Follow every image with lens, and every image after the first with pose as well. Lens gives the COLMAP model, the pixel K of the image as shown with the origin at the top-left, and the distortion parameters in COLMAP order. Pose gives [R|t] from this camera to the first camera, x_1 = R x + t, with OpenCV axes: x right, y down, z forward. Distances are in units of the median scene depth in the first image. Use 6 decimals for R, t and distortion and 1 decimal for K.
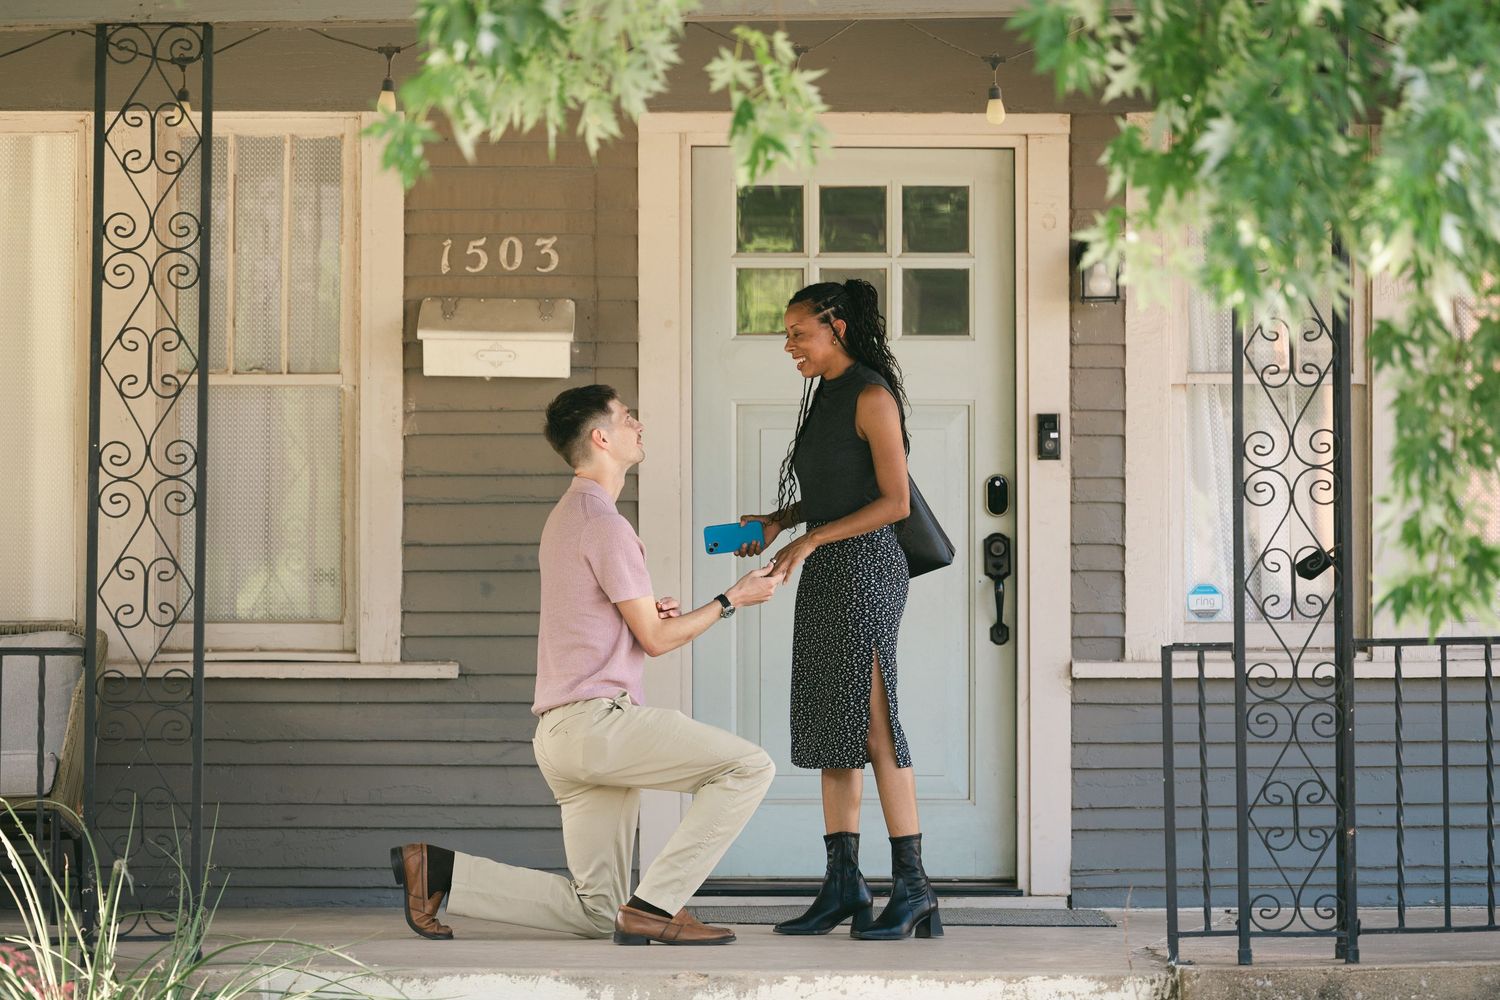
lens RADIAL K [[5601.7, 0, 685.7], [0, 5601.7, 499.2], [0, 0, 1]] dist [-0.077921, 0.529820]
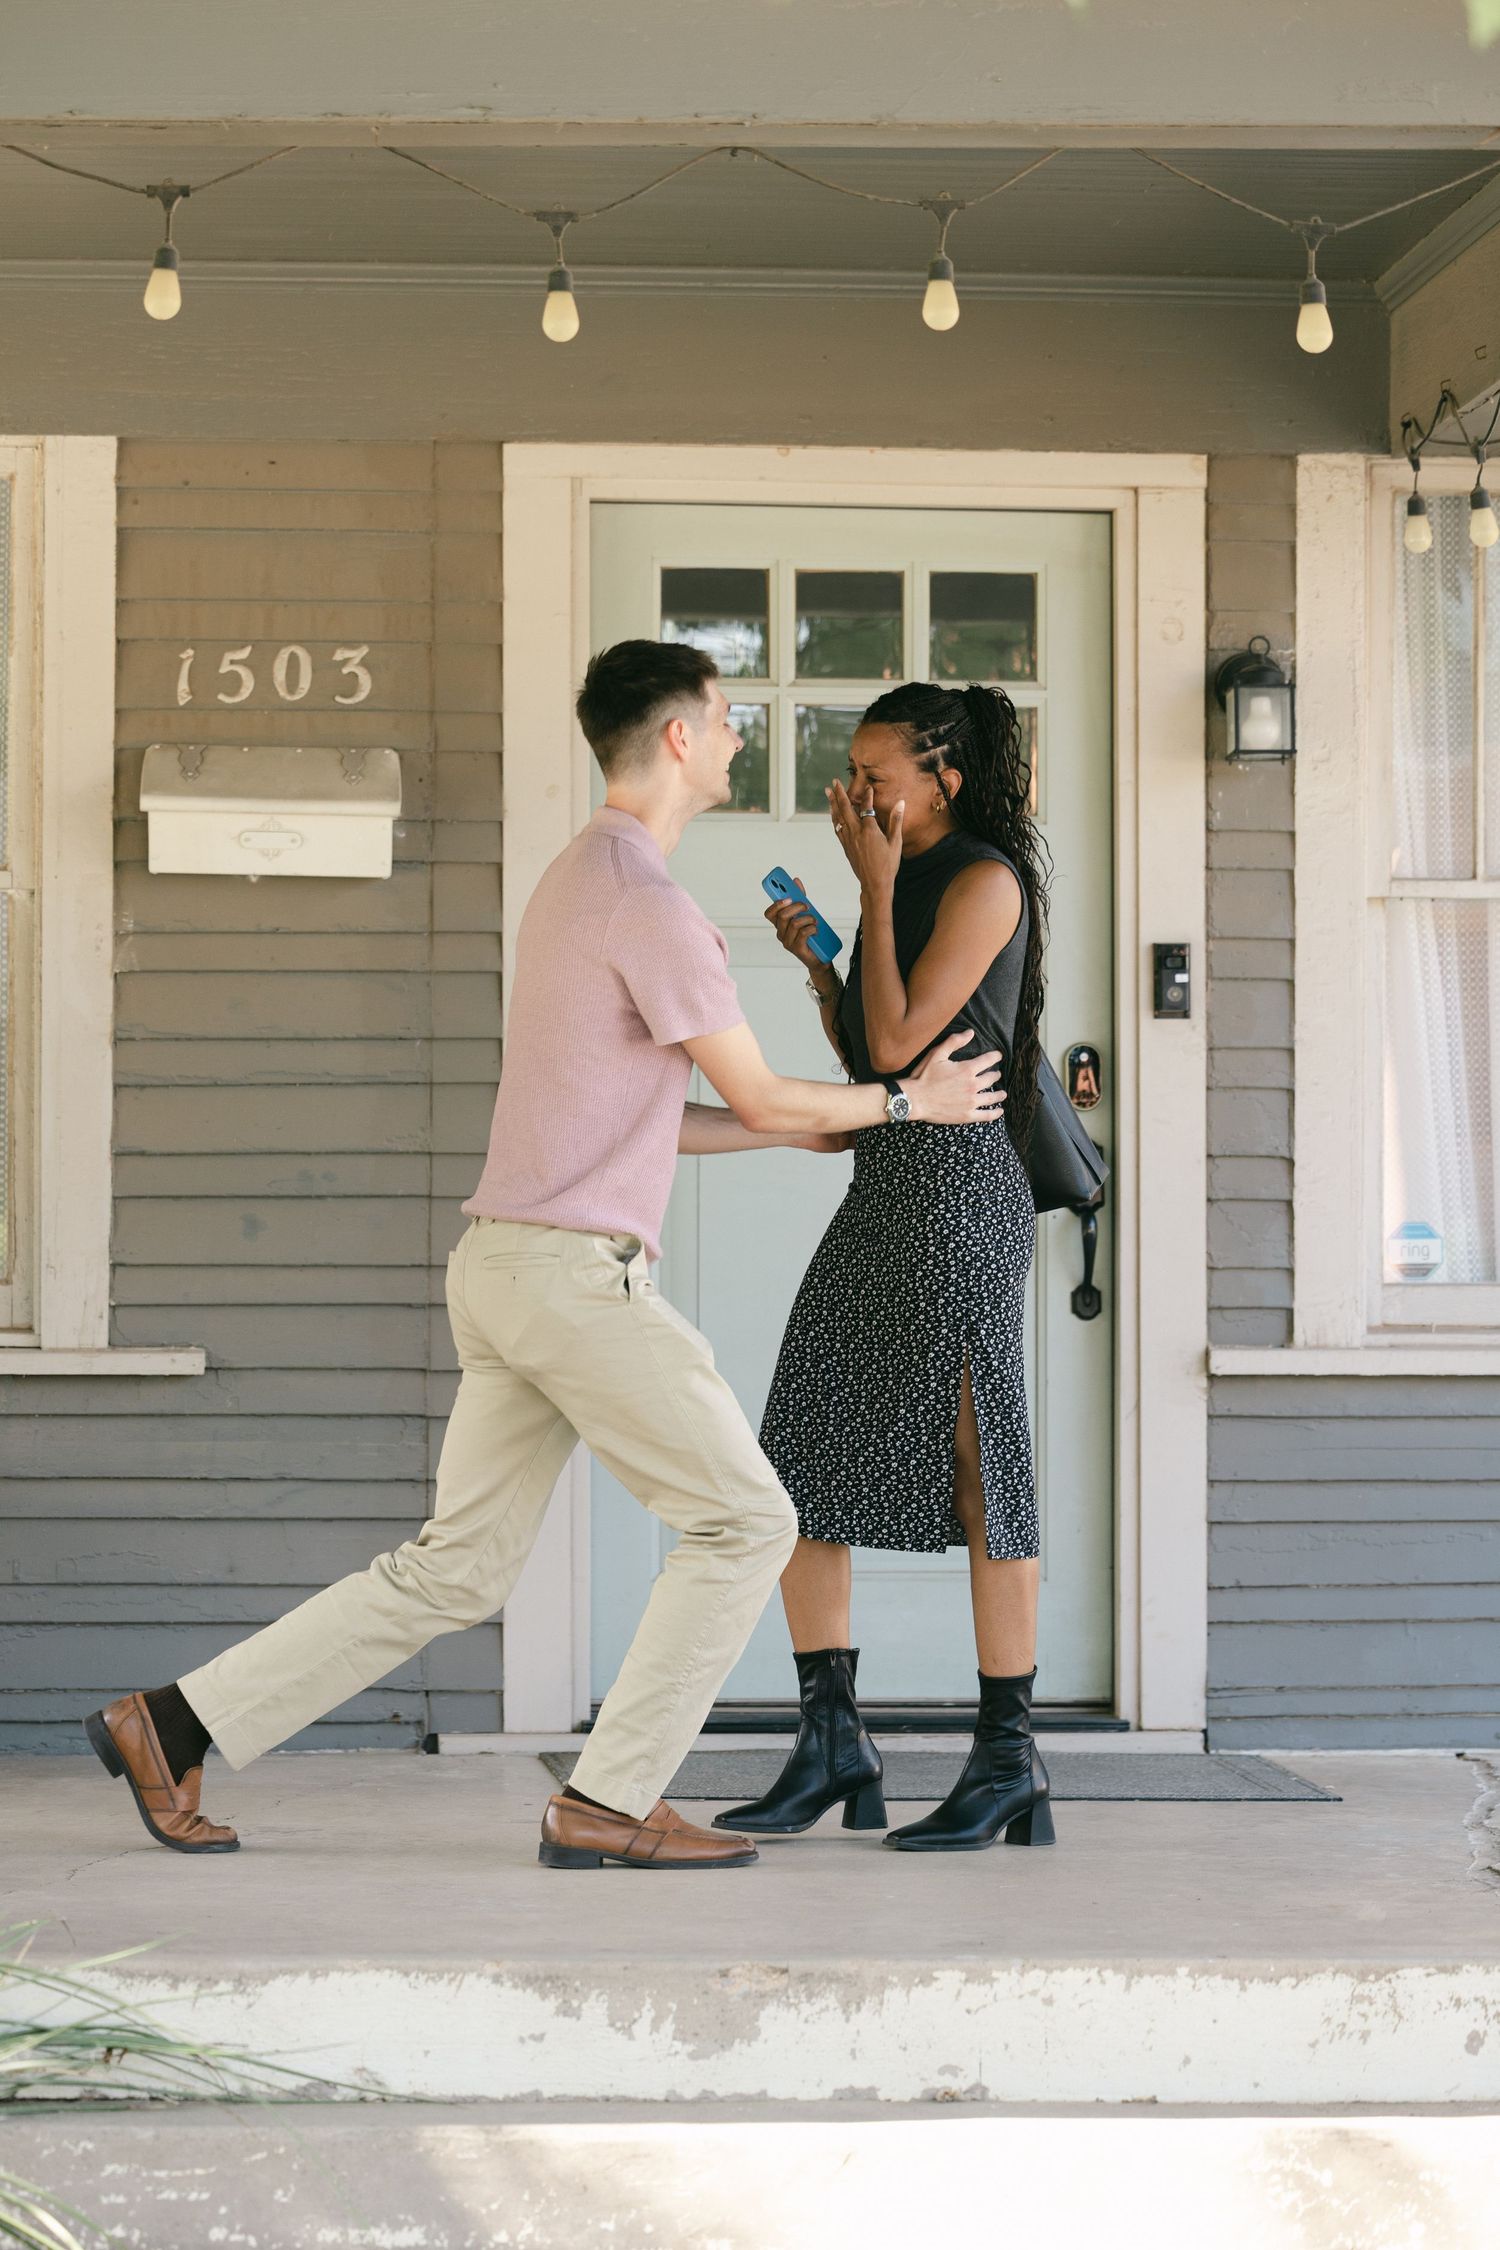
lens RADIAL K [[6138.4, 0, 740.4], [0, 6138.4, 1200.5], [0, 0, 1]] dist [-0.028332, 0.858212]
pose [[0.996863, 0.003054, 0.079086, -0.035278], [-0.003927, 0.999933, 0.010889, 0.005727], [-0.079048, -0.011165, 0.996808, 0.334612]]
